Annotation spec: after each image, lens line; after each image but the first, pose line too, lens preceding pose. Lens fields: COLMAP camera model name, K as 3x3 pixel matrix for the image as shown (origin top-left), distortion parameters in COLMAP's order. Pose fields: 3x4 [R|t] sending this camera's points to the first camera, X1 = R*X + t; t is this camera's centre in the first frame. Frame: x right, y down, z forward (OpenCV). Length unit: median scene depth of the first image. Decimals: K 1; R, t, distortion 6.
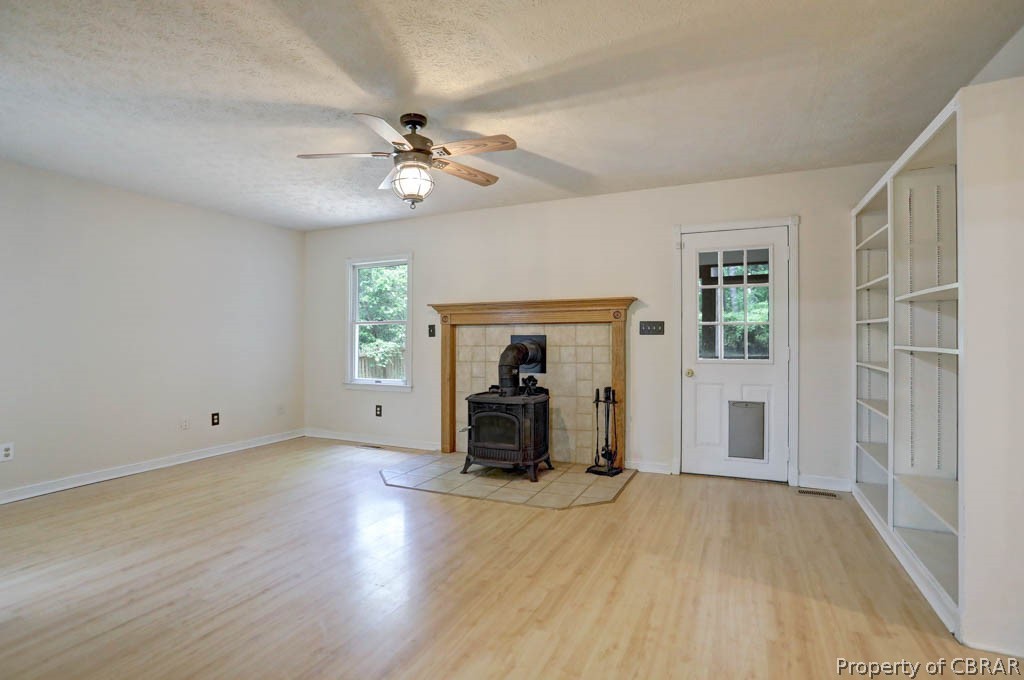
lens RADIAL K [[501.2, 0, 510.9], [0, 501.2, 337.7], [0, 0, 1]] dist [-0.037675, -0.000325]
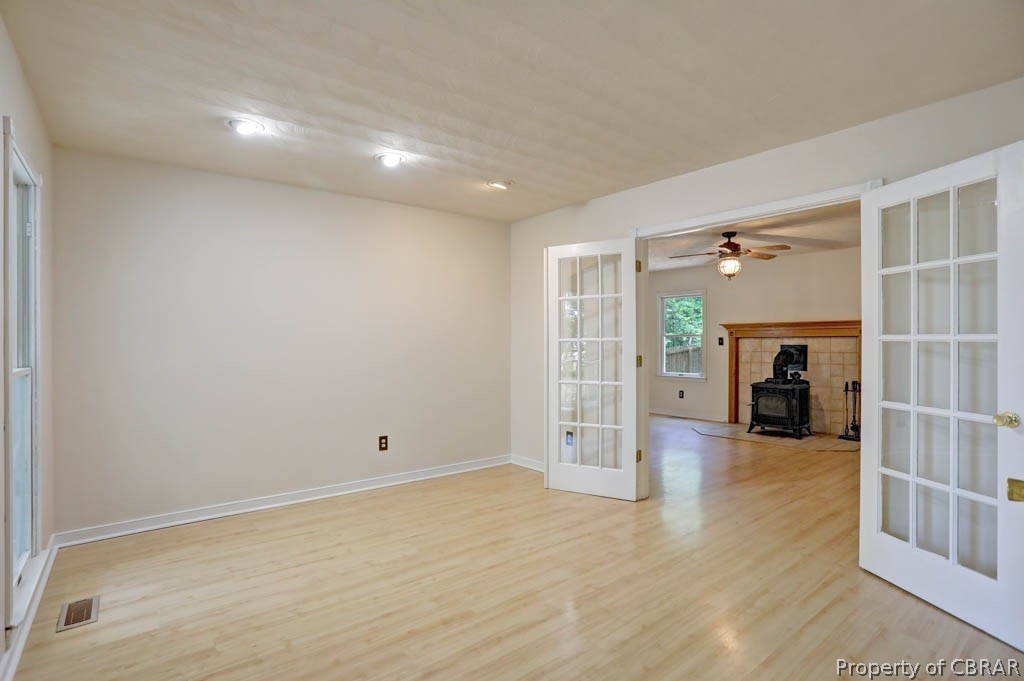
lens RADIAL K [[501.2, 0, 520.9], [0, 501.2, 334.9], [0, 0, 1]] dist [-0.037675, -0.000325]
pose [[0.900371, -0.004407, -0.435101, -0.056325], [-0.001893, 0.999900, -0.014043, -0.013153], [0.435119, 0.013468, 0.900272, -0.695669]]
